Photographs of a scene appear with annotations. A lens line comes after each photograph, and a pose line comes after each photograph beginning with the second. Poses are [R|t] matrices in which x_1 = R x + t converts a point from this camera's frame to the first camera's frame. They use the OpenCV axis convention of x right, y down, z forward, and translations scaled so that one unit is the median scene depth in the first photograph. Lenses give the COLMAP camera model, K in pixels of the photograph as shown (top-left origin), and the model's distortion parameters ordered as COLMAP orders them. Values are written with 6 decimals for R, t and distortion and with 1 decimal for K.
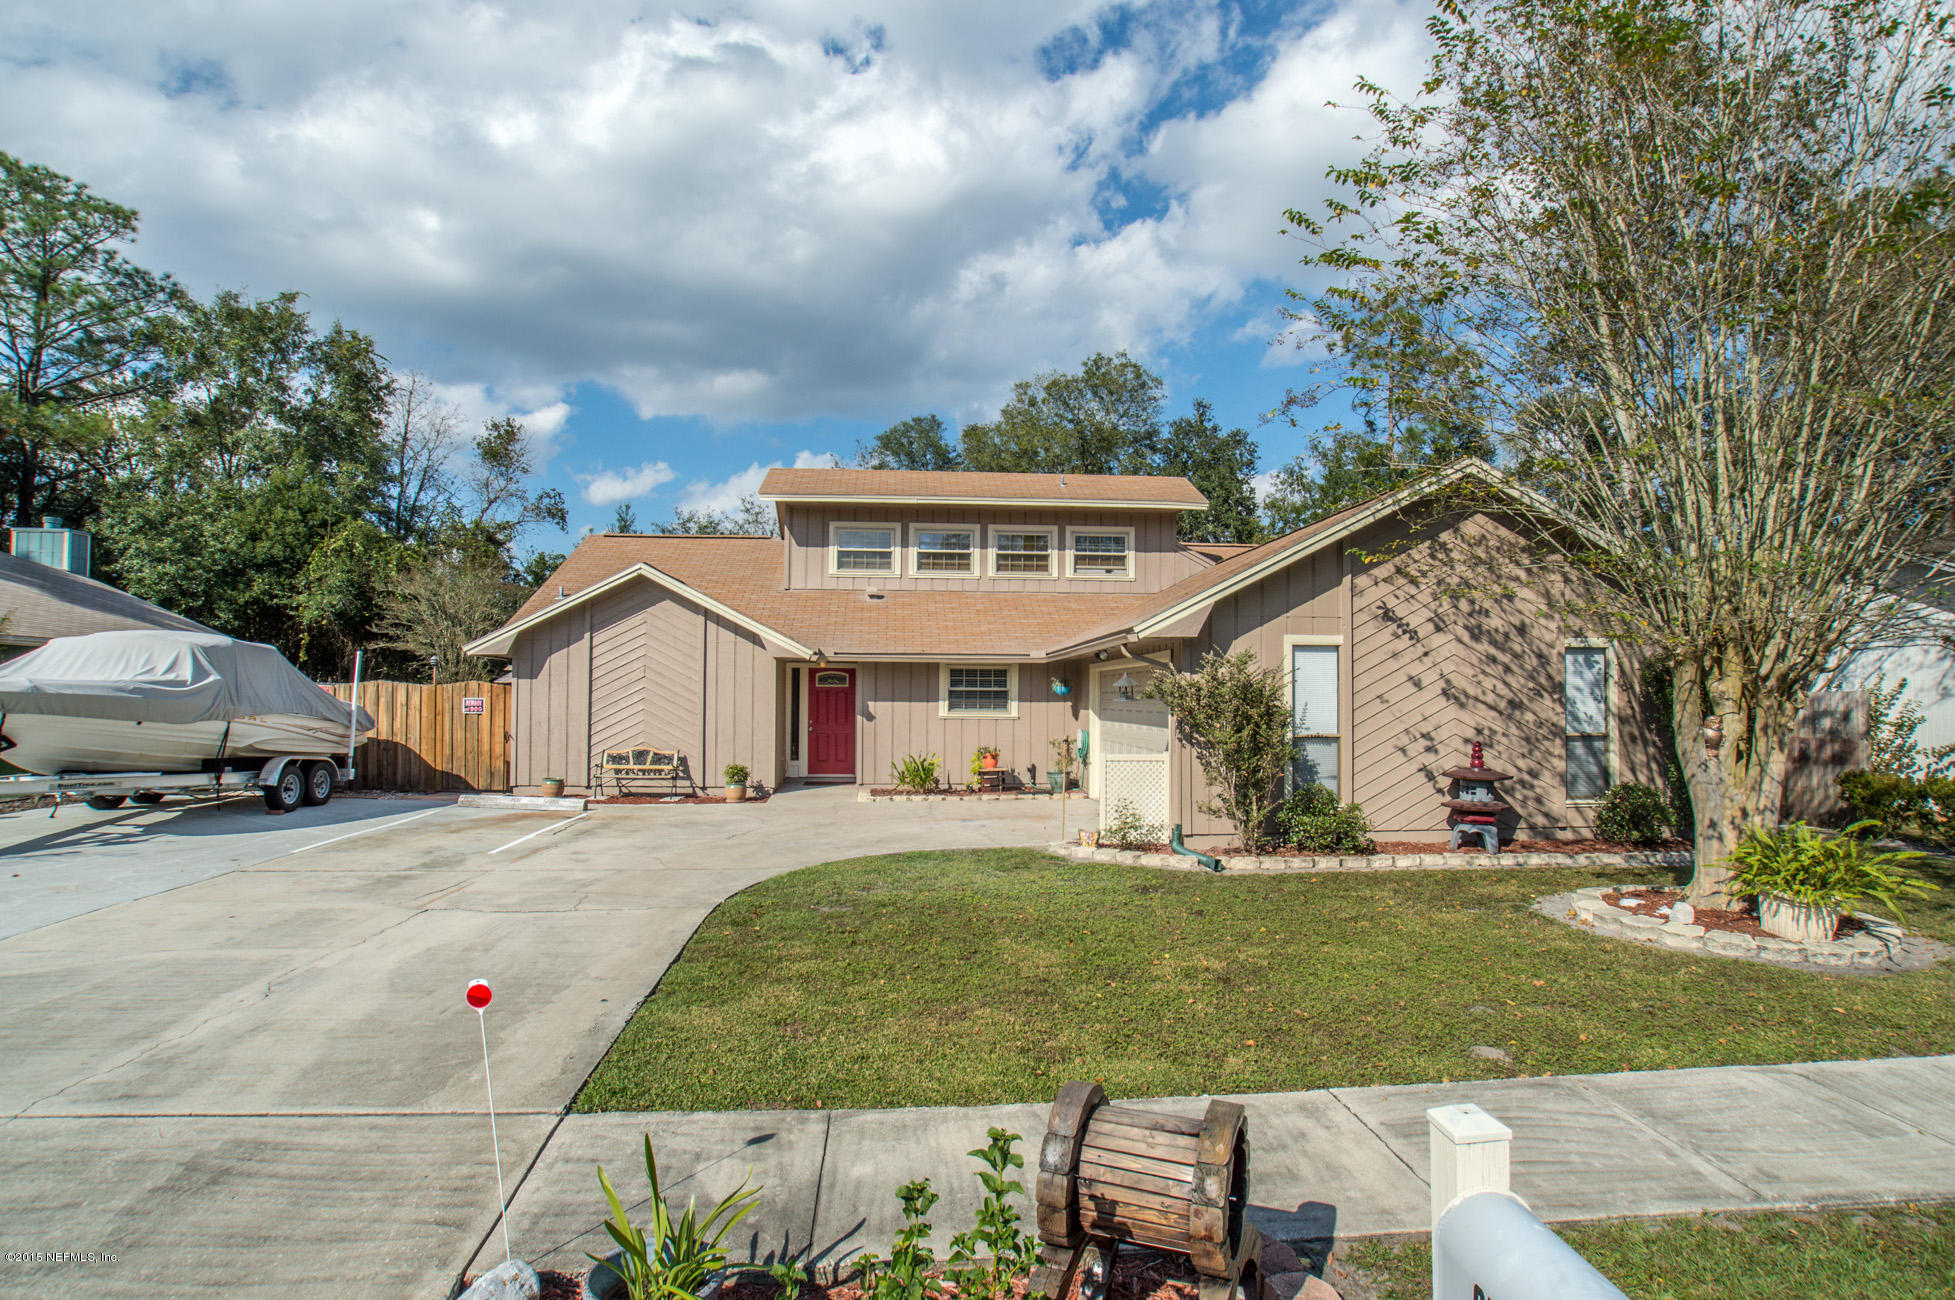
lens RADIAL K [[996.2, 0, 977.5], [0, 996.2, 650.0], [0, 0, 1]] dist [-0.083069, 0.041632]
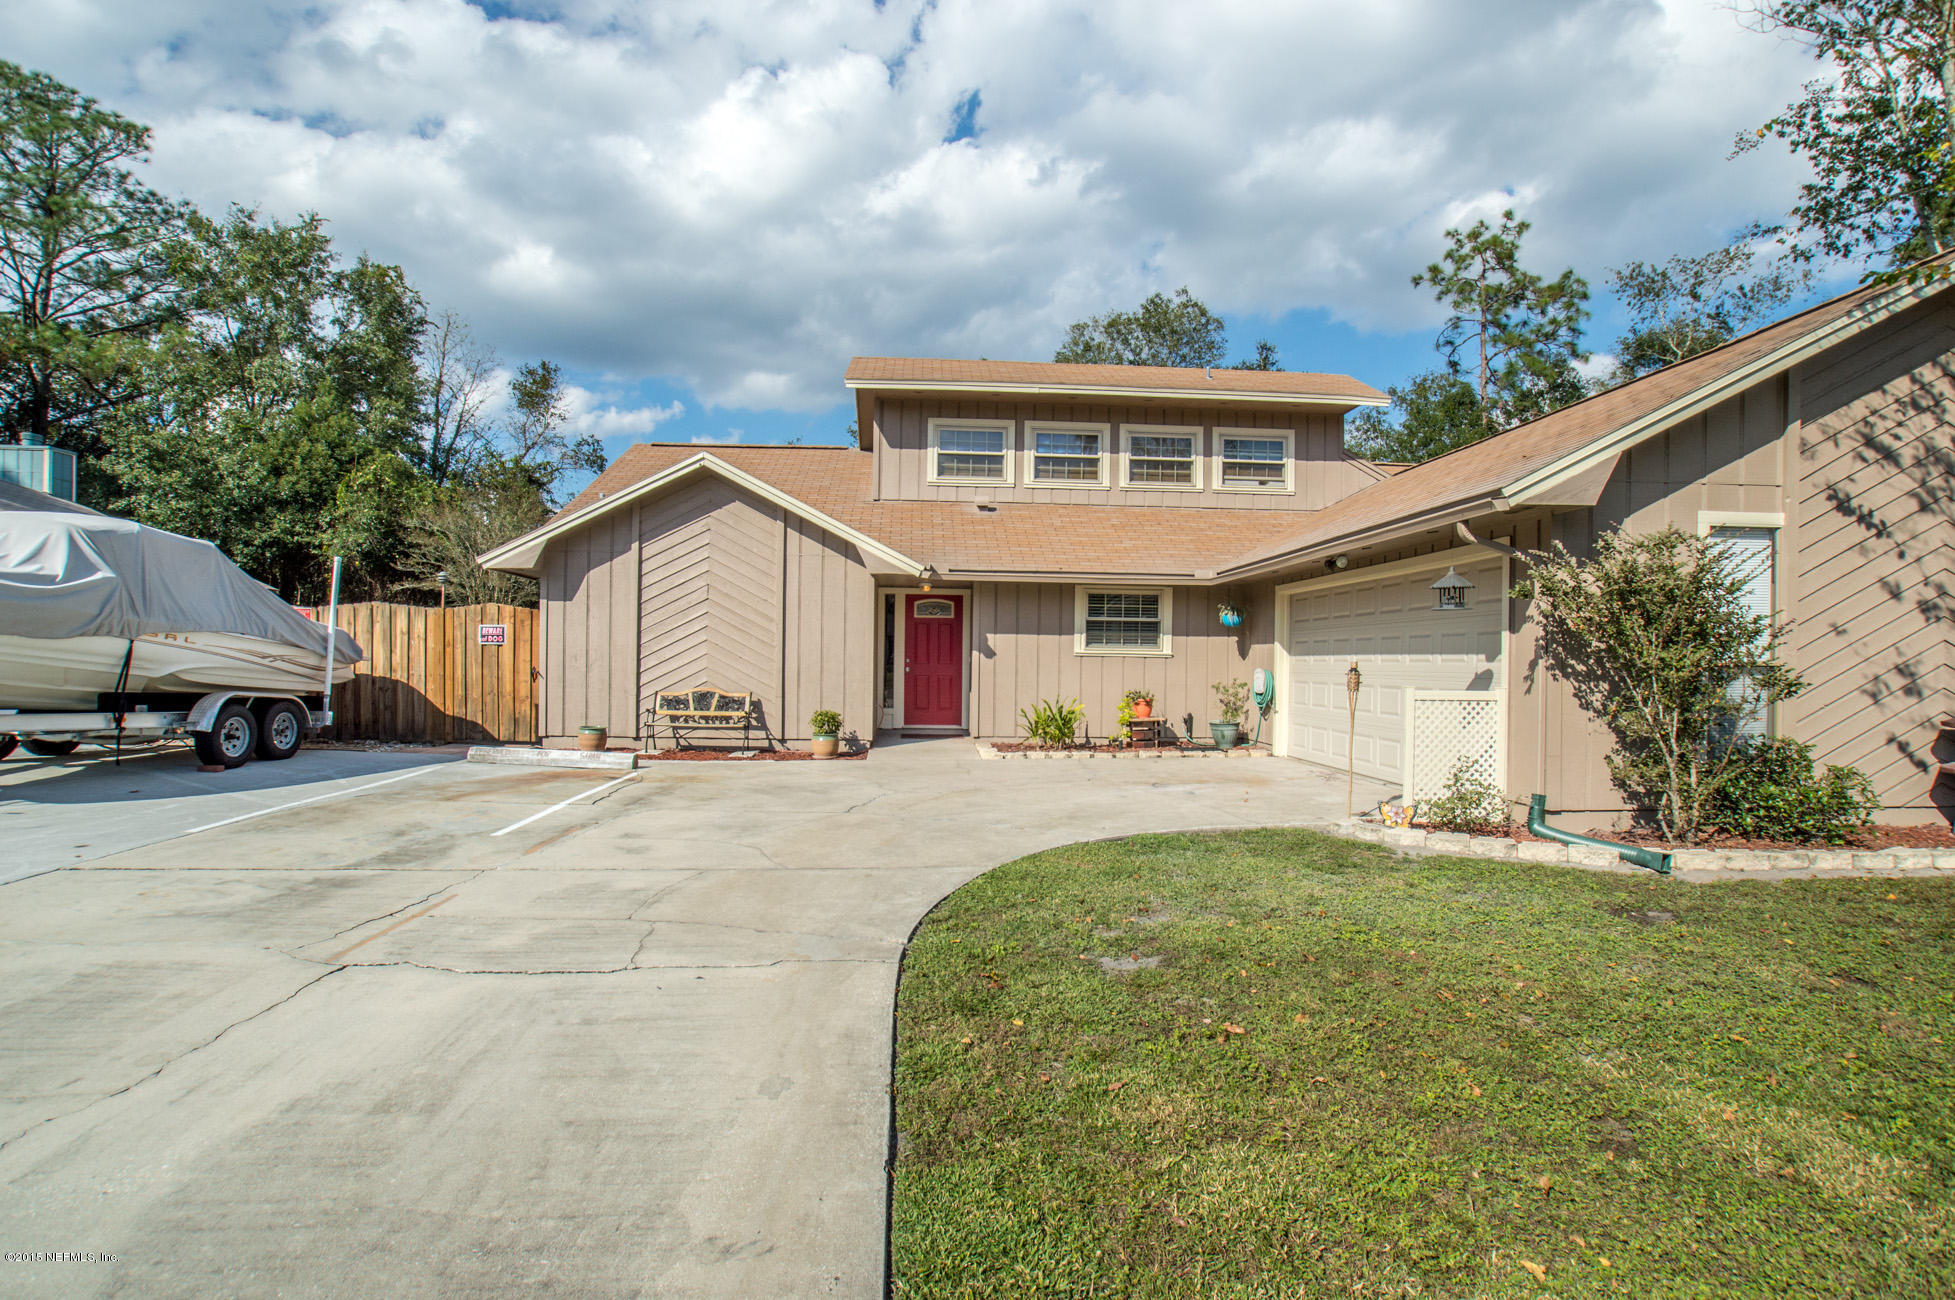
lens RADIAL K [[956.0, 0, 977.5], [0, 956.0, 650.0], [0, 0, 1]] dist [-0.076318, 0.035023]
pose [[0.999731, 0.006847, -0.022169, -0.100873], [-0.006012, 0.999278, 0.037513, 0.036496], [0.022410, -0.037370, 0.999050, 0.236342]]
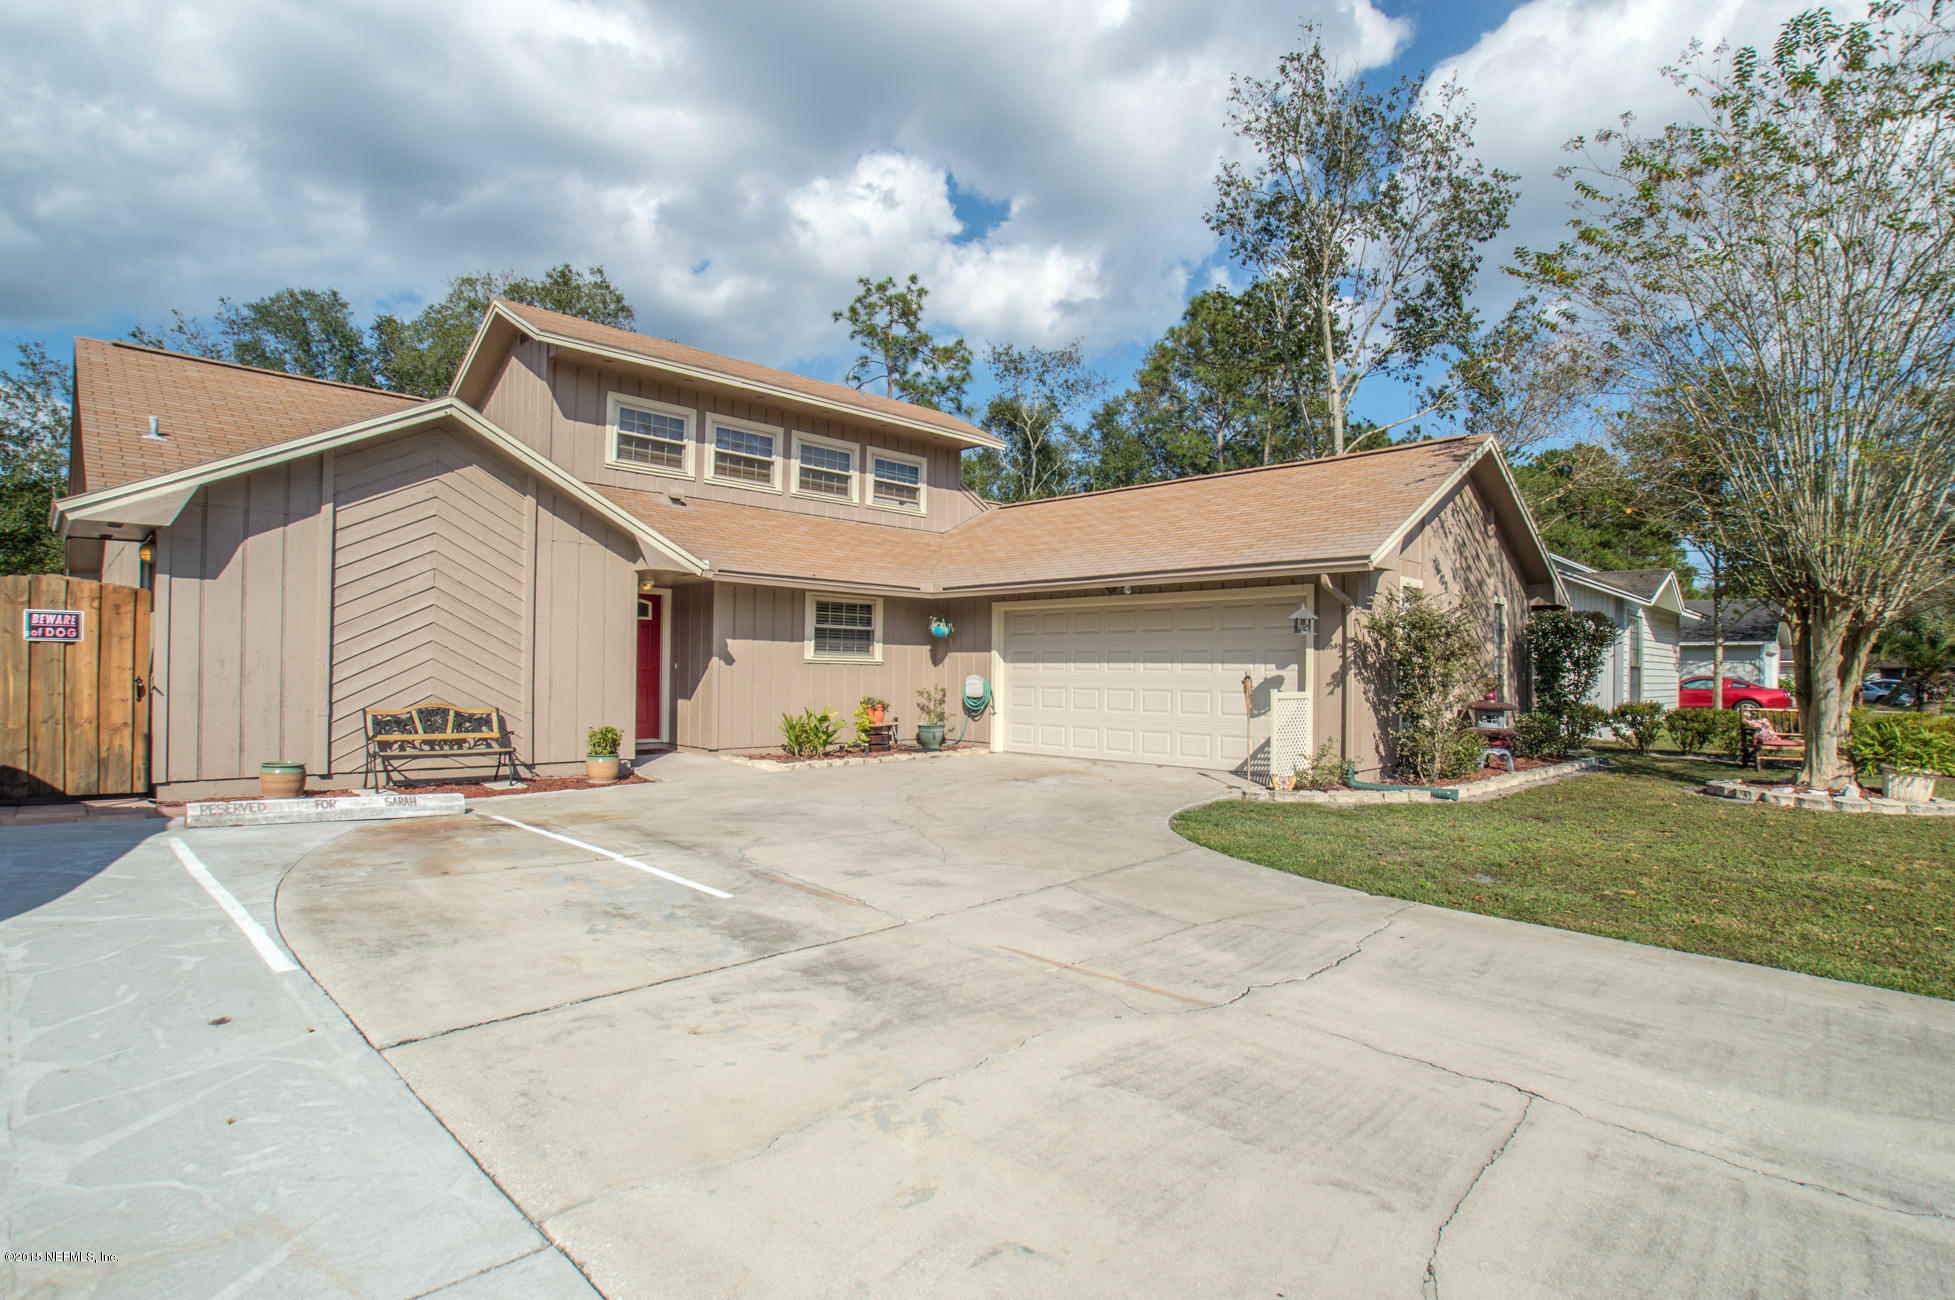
lens RADIAL K [[971.5, 0, 983.0], [0, 971.5, 653.0], [0, 0, 1]] dist [-0.075153, 0.036771]
pose [[0.764645, 0.016835, 0.644232, -0.434670], [-0.039804, 0.998984, 0.021139, 0.039828], [-0.643222, -0.041807, 0.764538, 0.323613]]
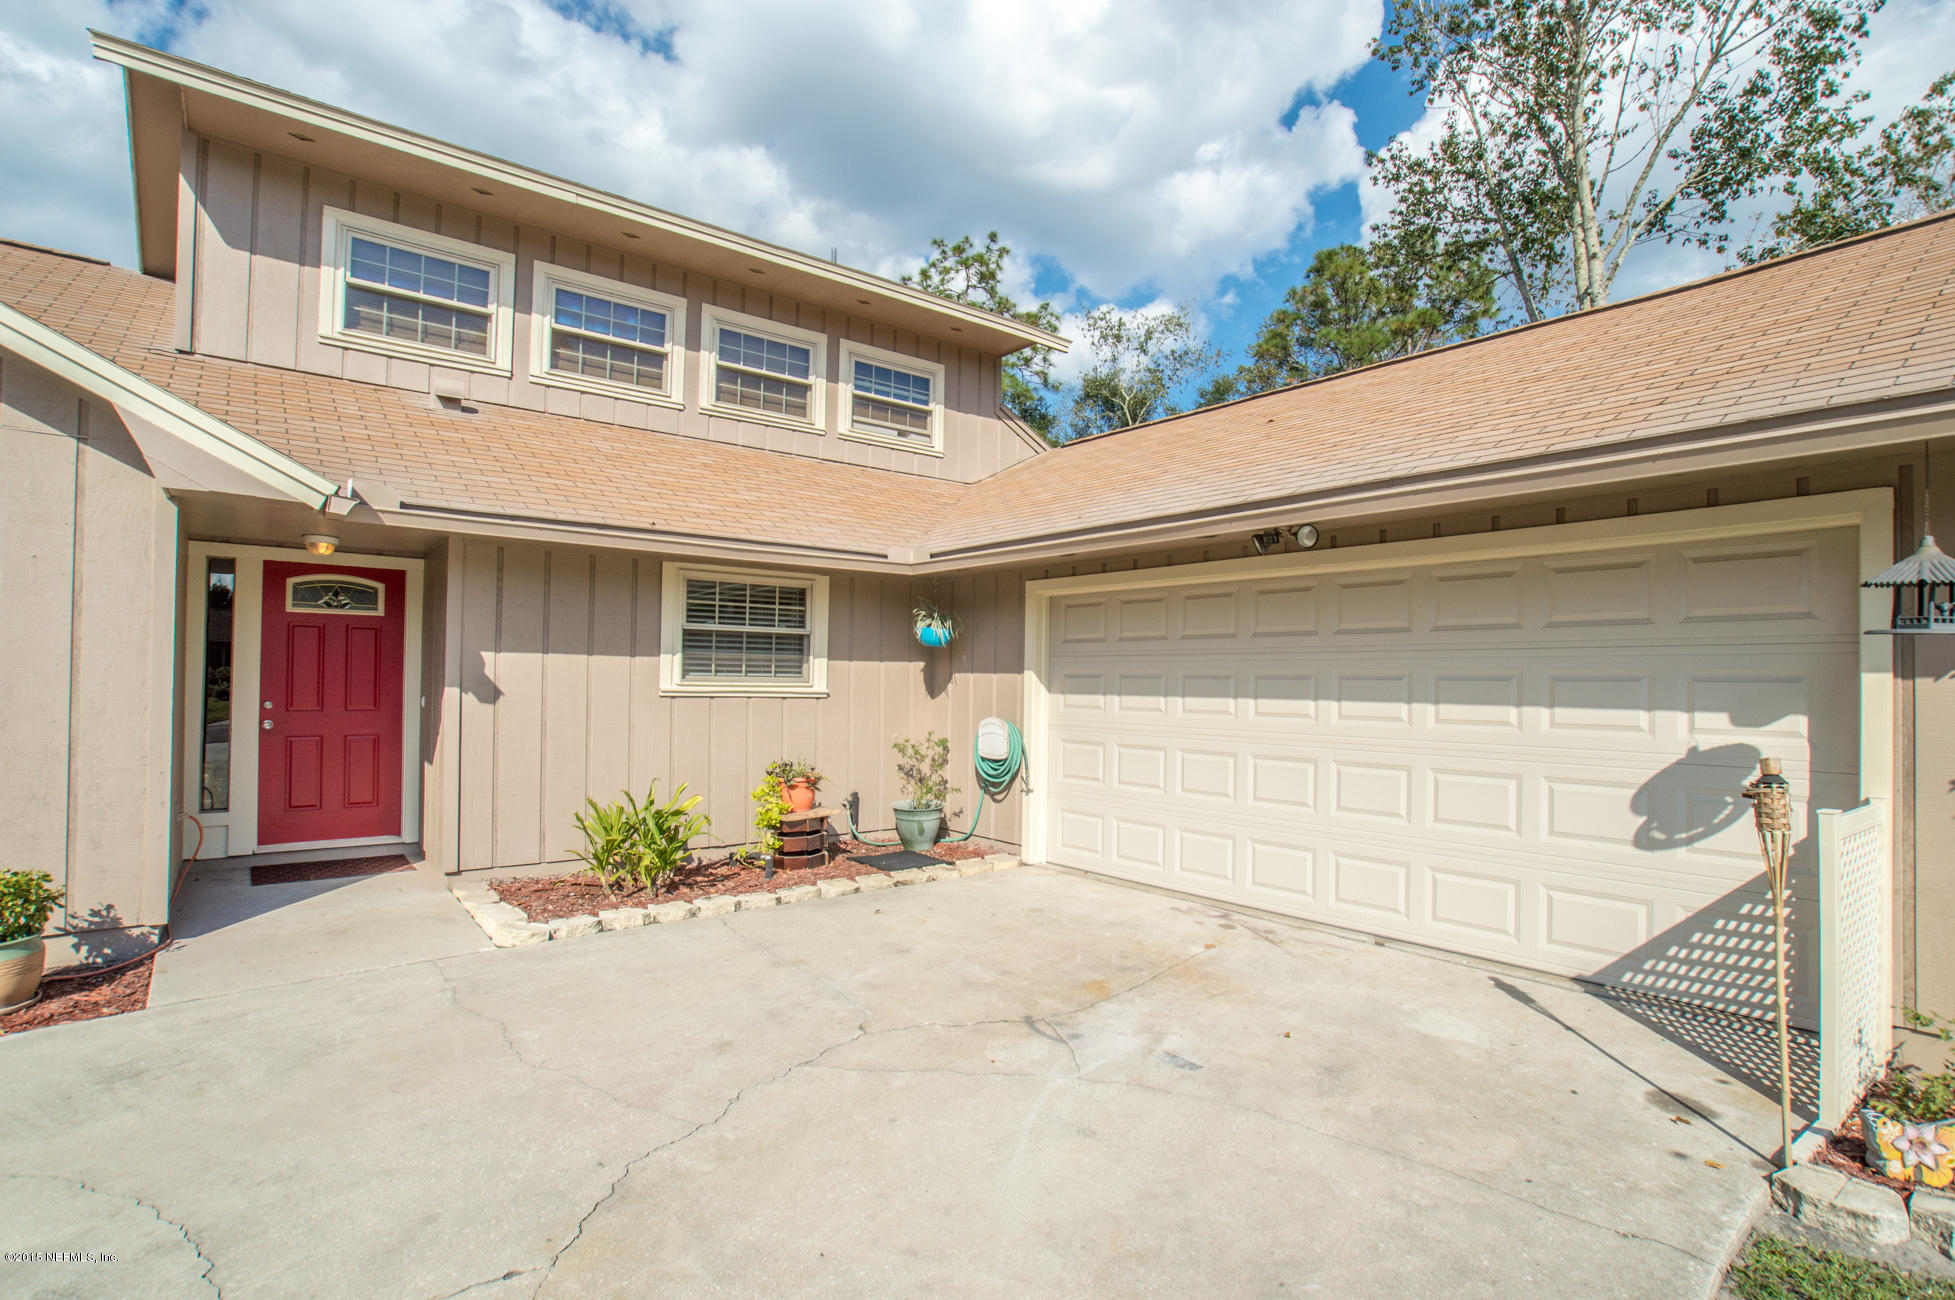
lens RADIAL K [[949.2, 0, 980.9], [0, 949.2, 672.4], [0, 0, 1]] dist [-0.068899, 0.032219]
pose [[0.832431, 0.009319, 0.554050, -0.148034], [-0.035199, 0.998729, 0.036085, 0.040713], [-0.553010, -0.049540, 0.831701, 0.607458]]
